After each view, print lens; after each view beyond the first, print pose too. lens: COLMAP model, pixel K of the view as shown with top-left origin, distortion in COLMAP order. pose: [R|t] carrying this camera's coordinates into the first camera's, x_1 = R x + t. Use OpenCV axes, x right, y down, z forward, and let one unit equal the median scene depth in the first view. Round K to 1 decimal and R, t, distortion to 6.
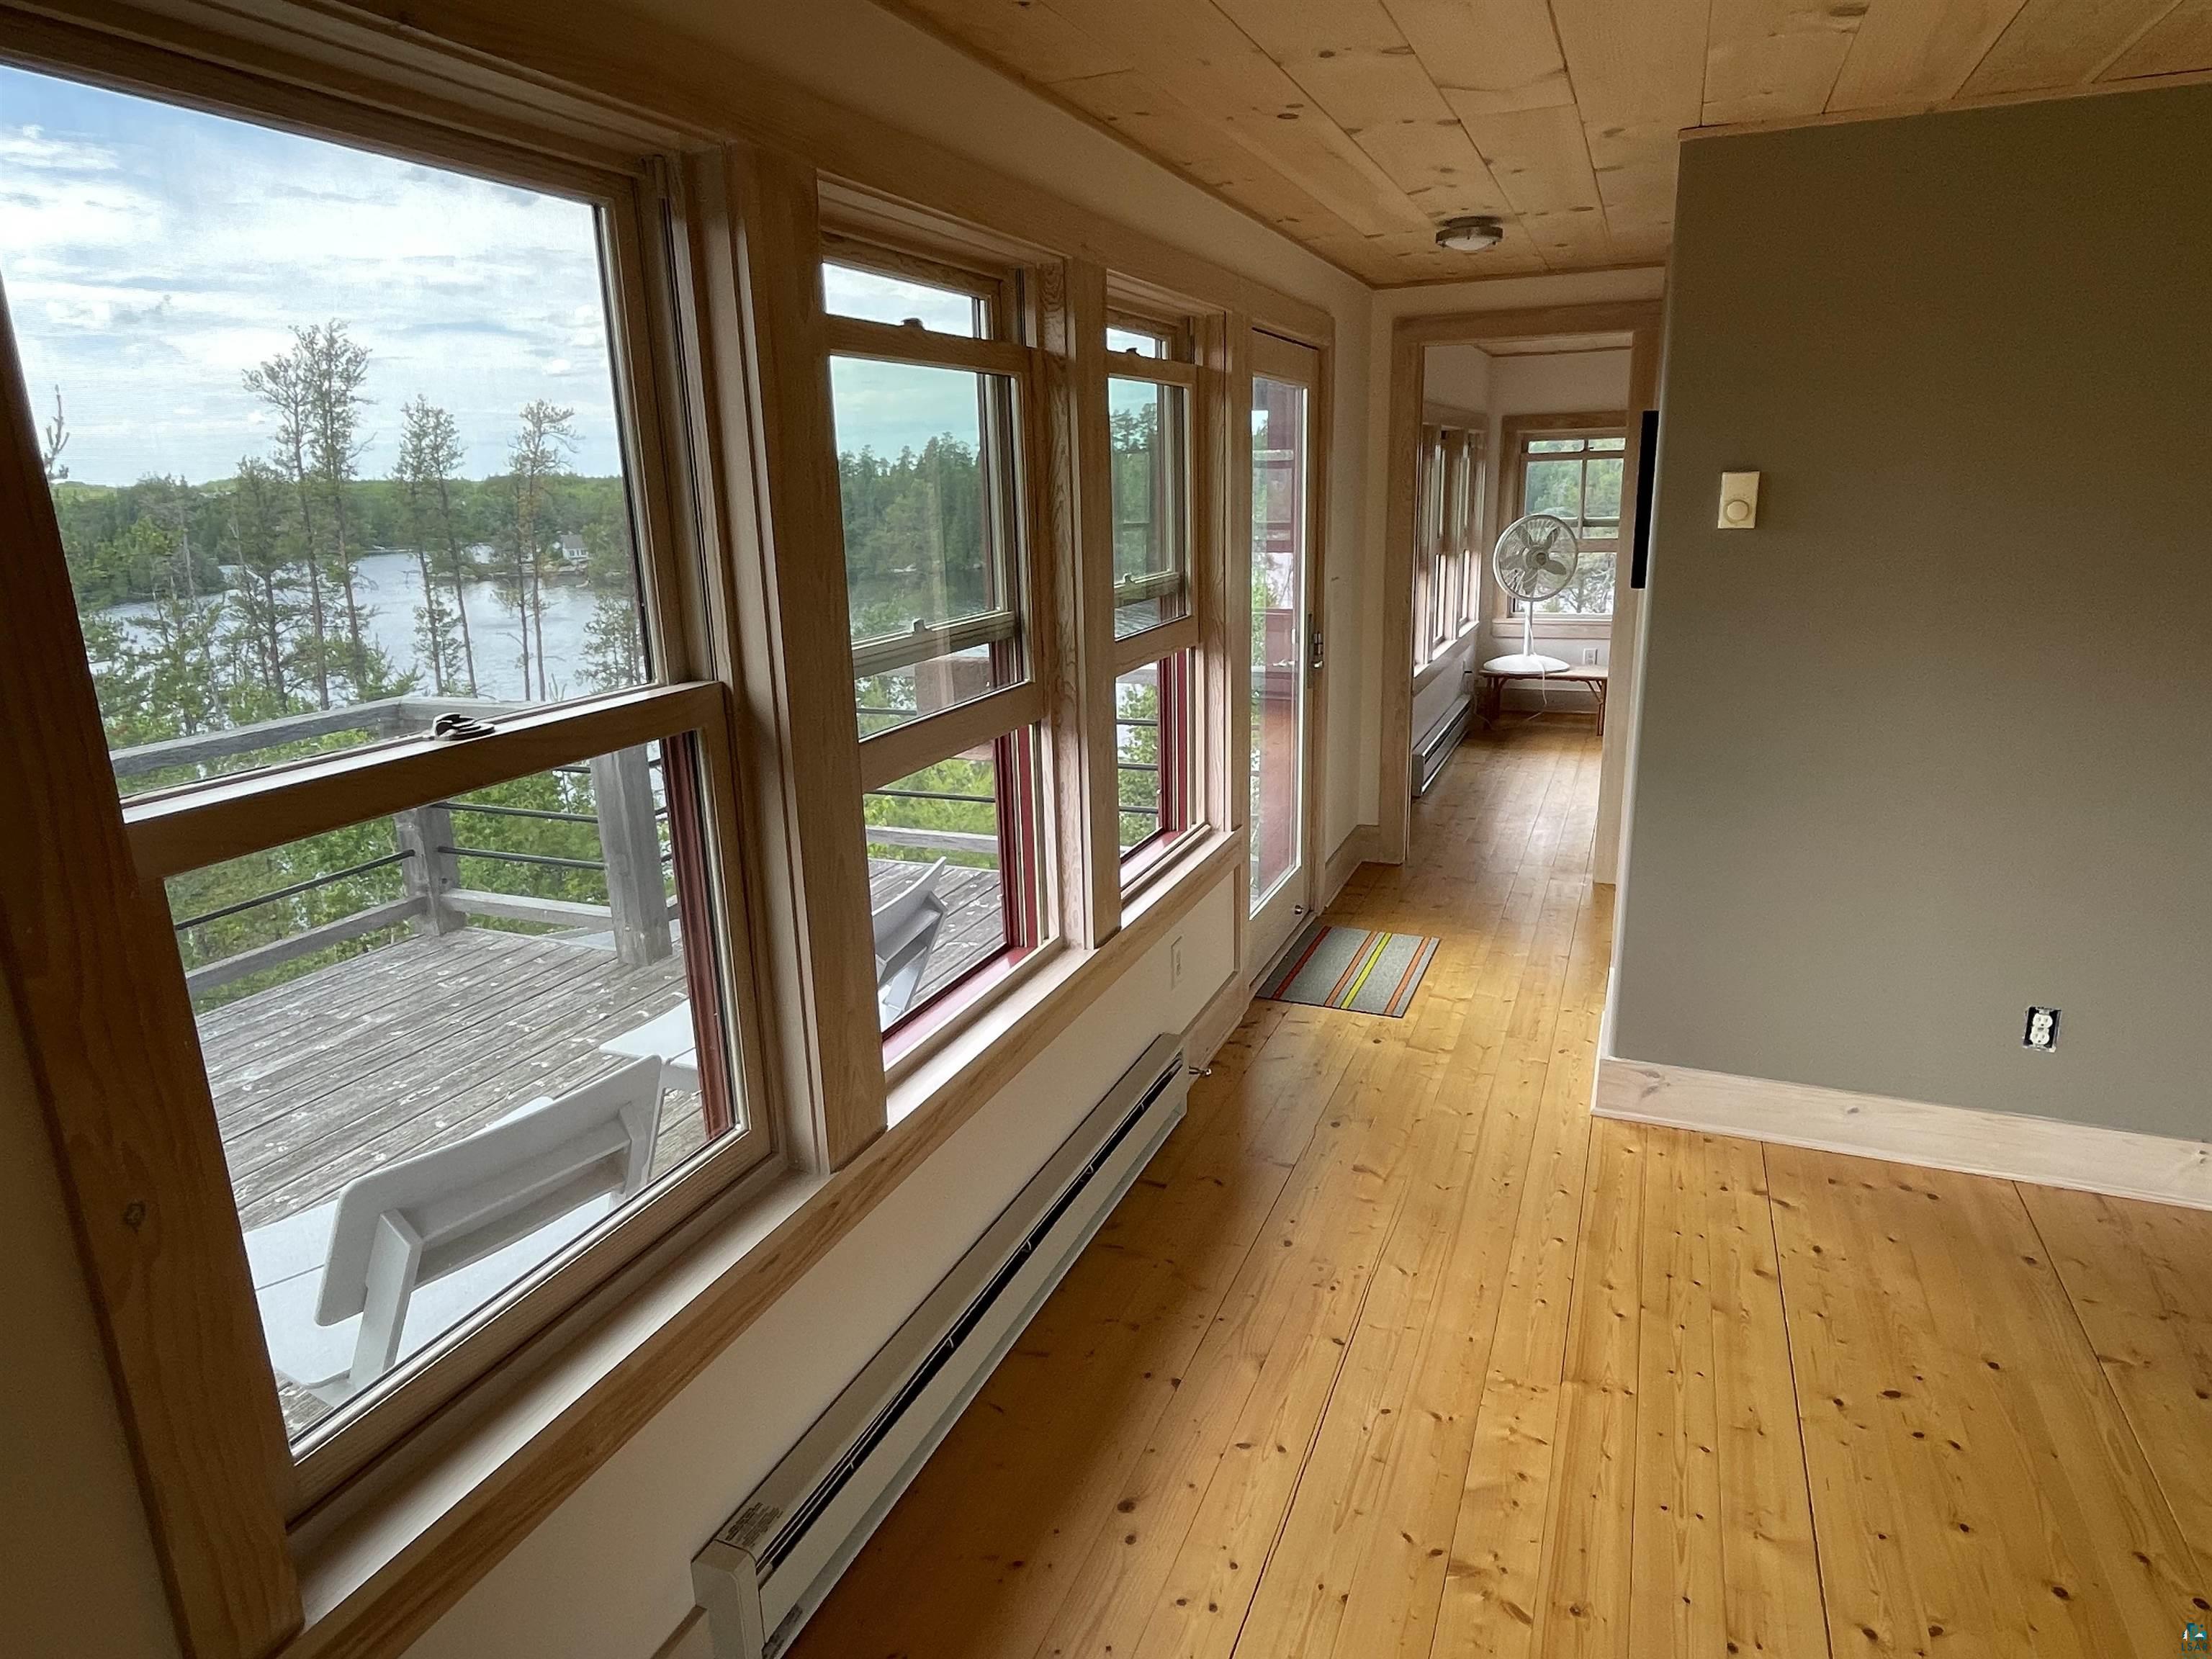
lens RADIAL K [[1289.8, 0, 1106.0], [0, 1289.8, 829.5], [0, 0, 1]] dist [0.005151, 0.000401]
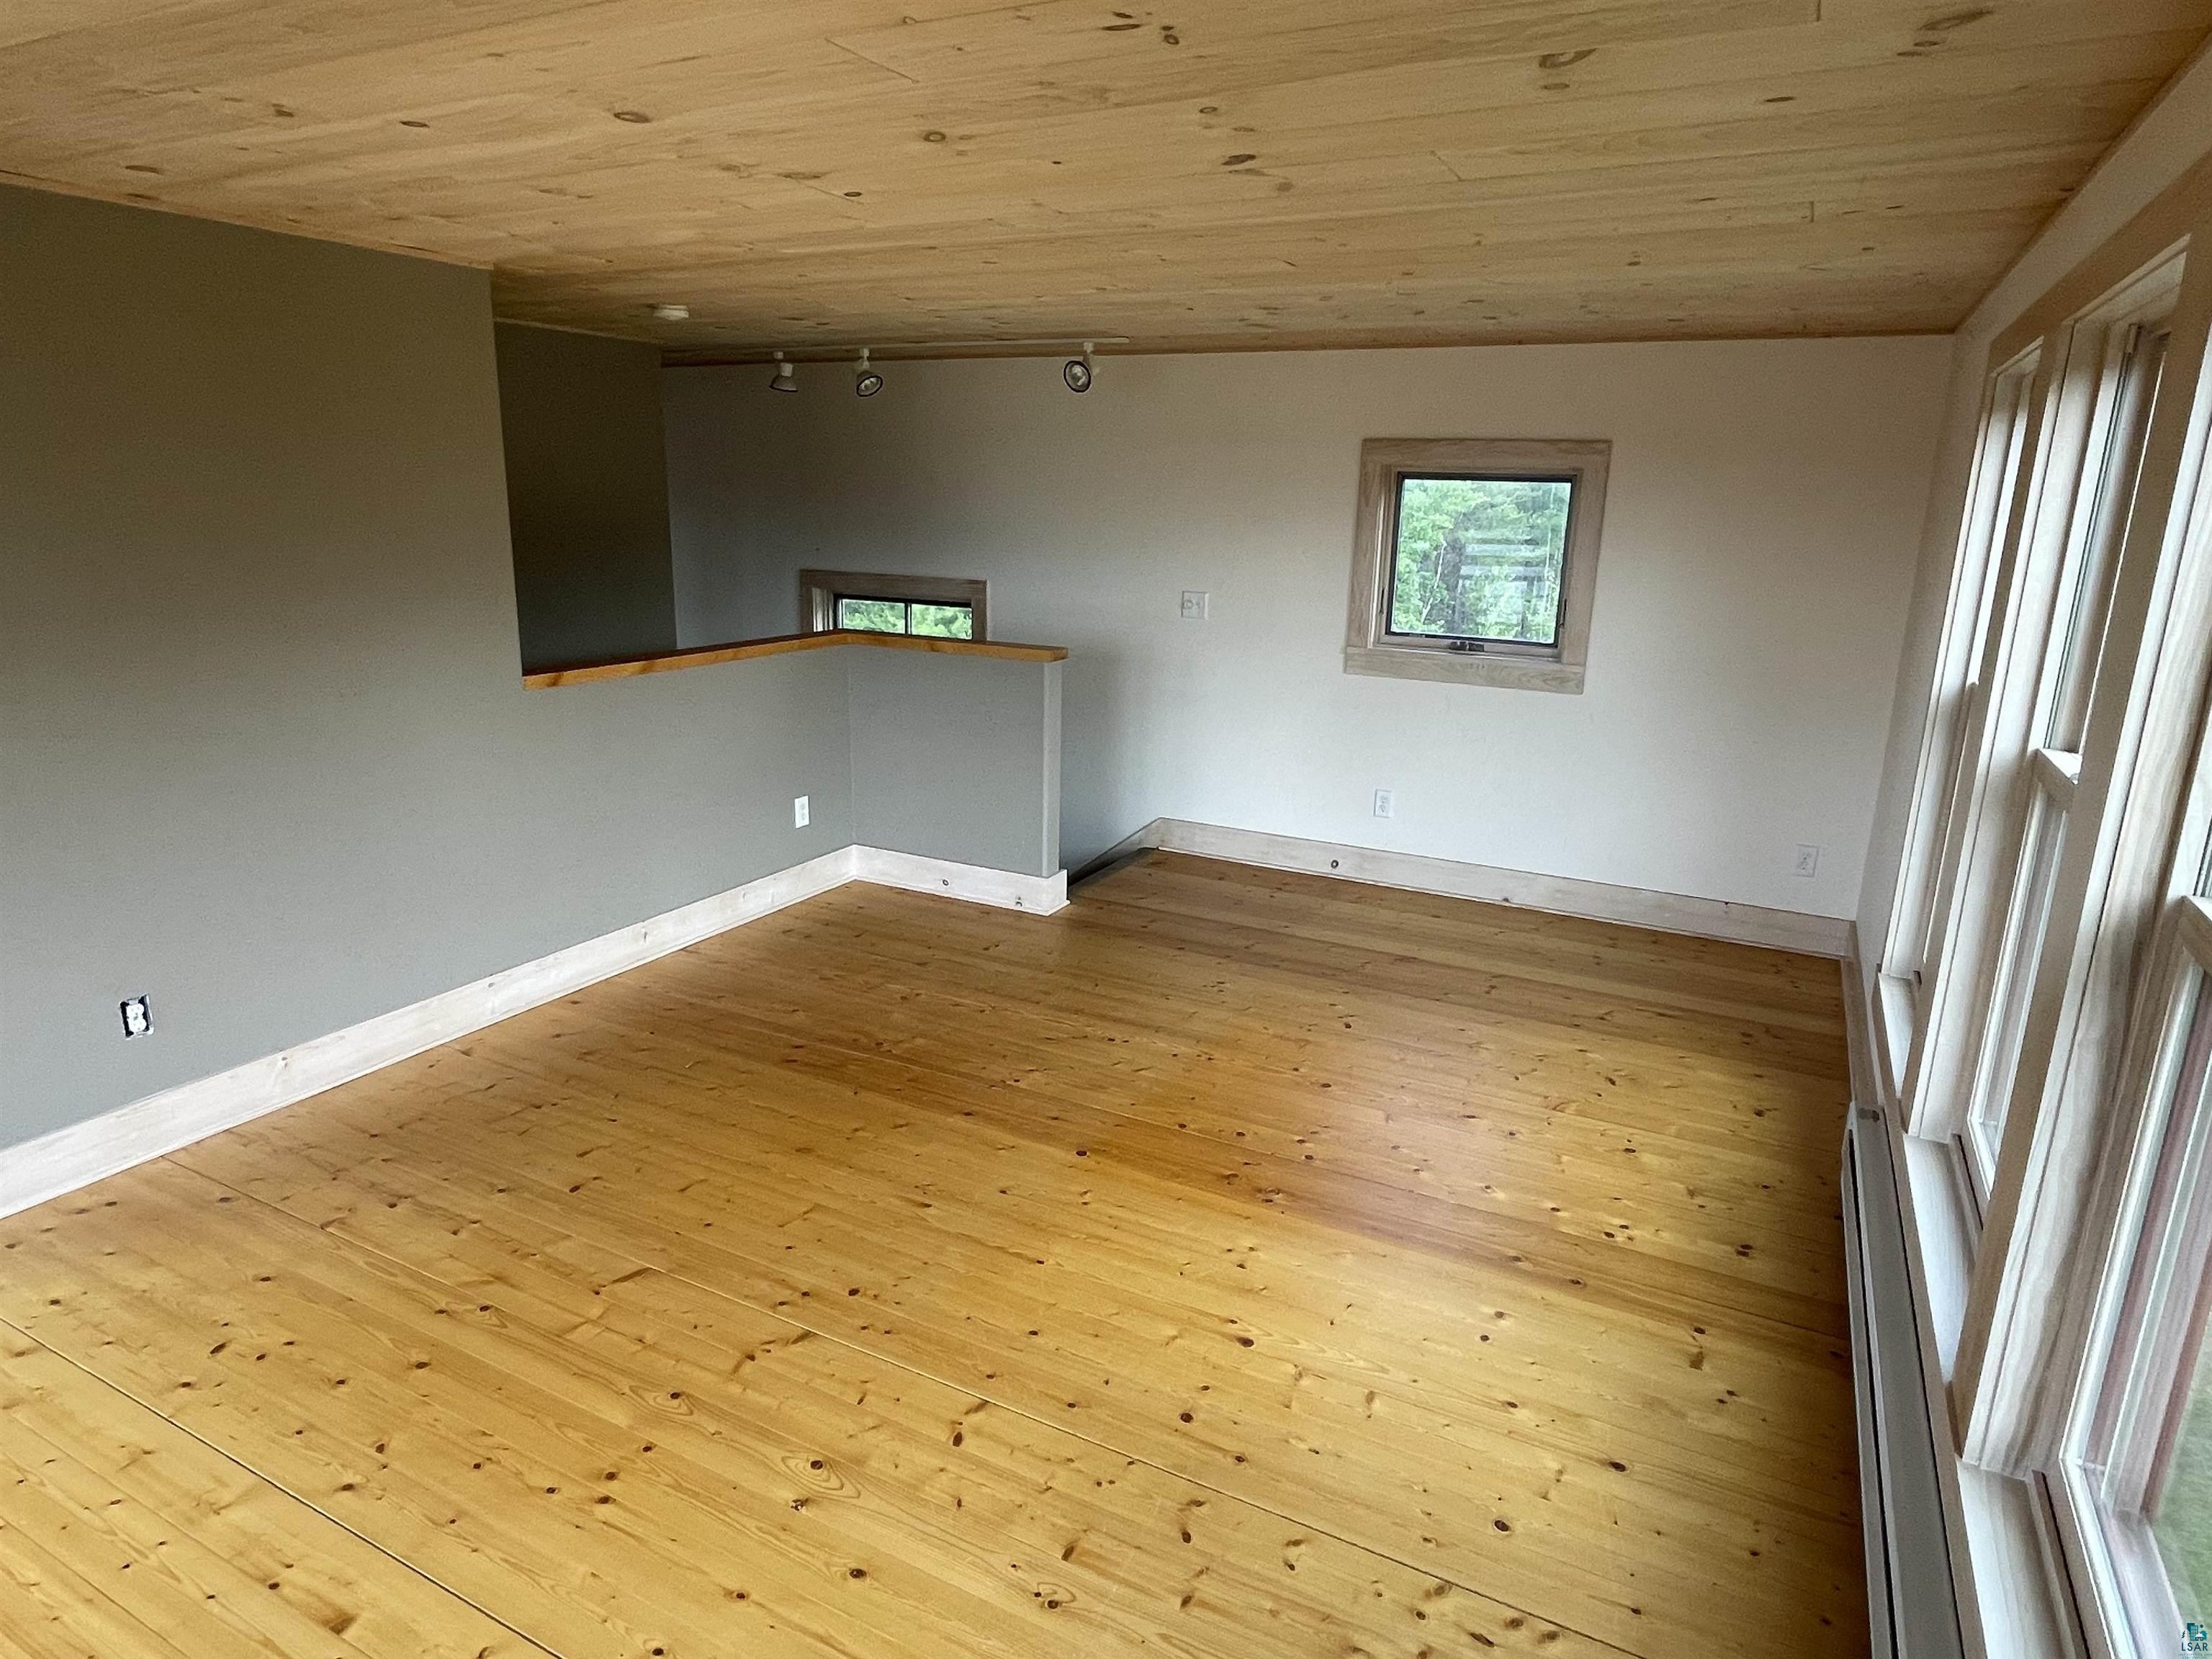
lens RADIAL K [[1289.8, 0, 1106.0], [0, 1289.8, 829.5], [0, 0, 1]] dist [0.005151, 0.000401]
pose [[0.079719, -0.225530, 0.970969, -0.270176], [0.237737, 0.950263, 0.201201, -0.026415], [-0.968053, 0.214795, 0.129371, 0.017540]]
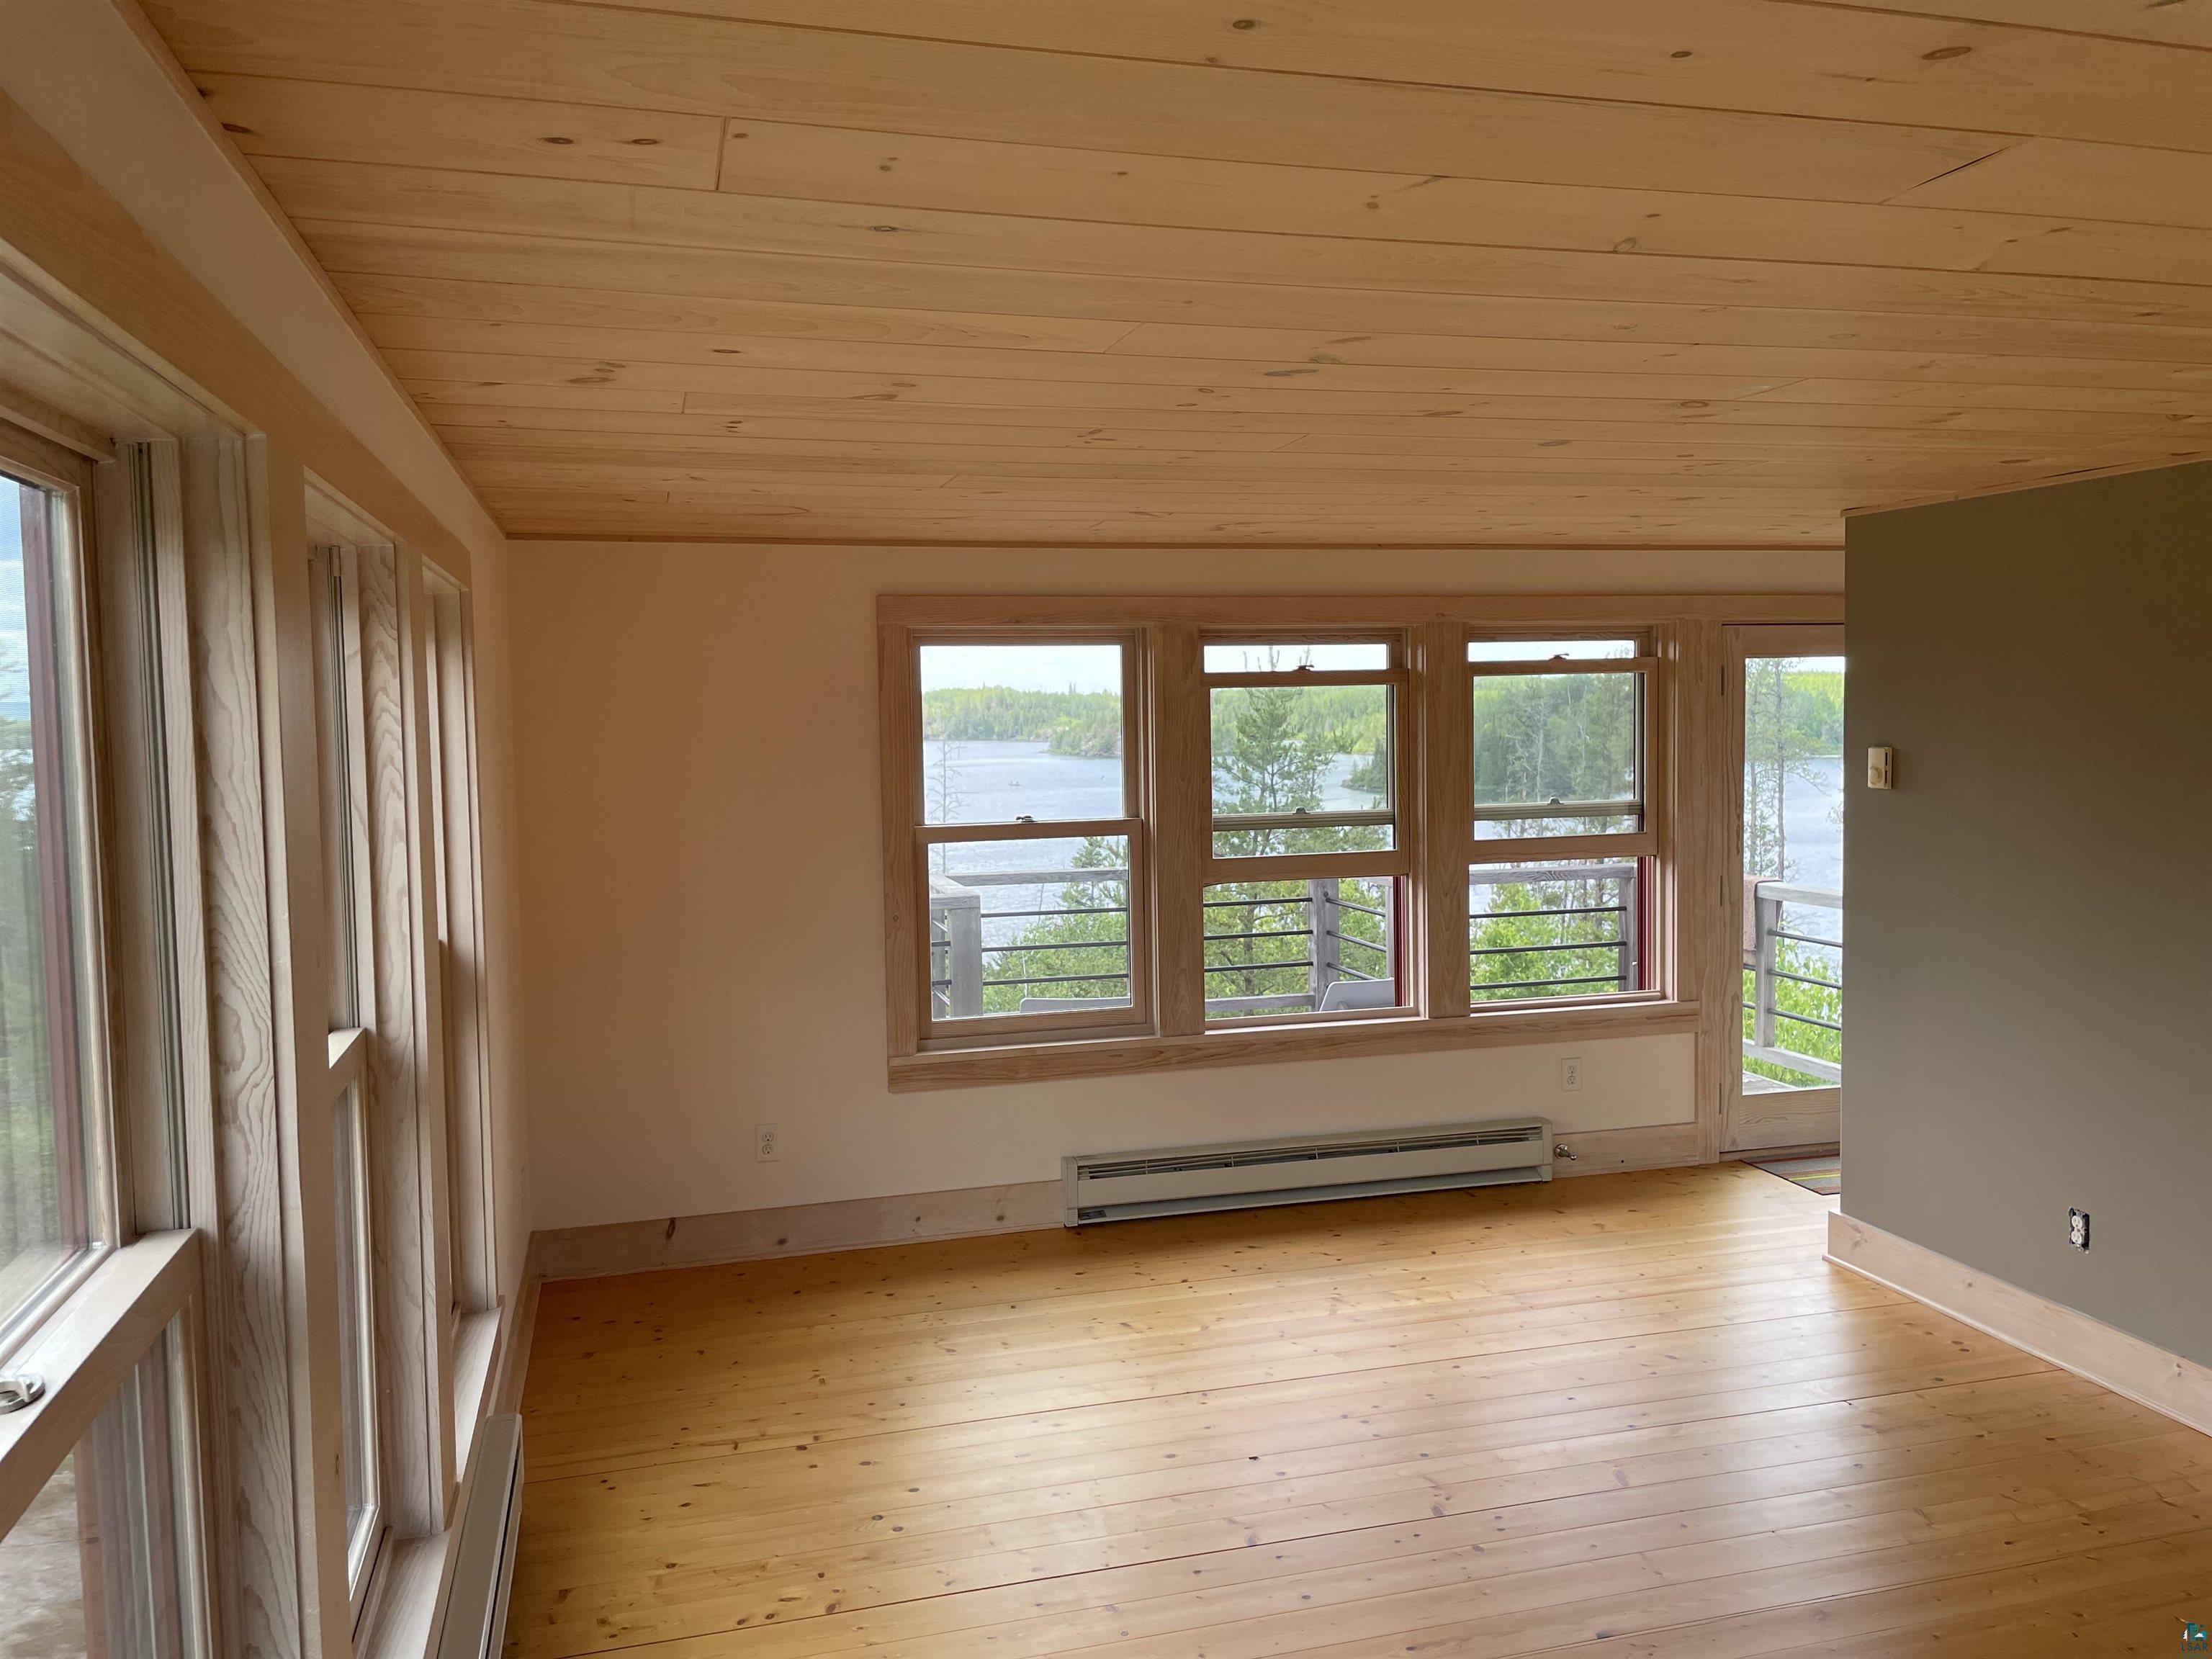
lens RADIAL K [[1784.0, 0, 1106.0], [0, 1784.0, 829.5], [0, 0, 1]] dist [-0.000968, -0.002315]
pose [[0.618090, 0.074159, -0.782602, 1.501141], [-0.208328, 0.975398, -0.072107, 0.108822], [0.758000, 0.207606, 0.618333, -0.754773]]
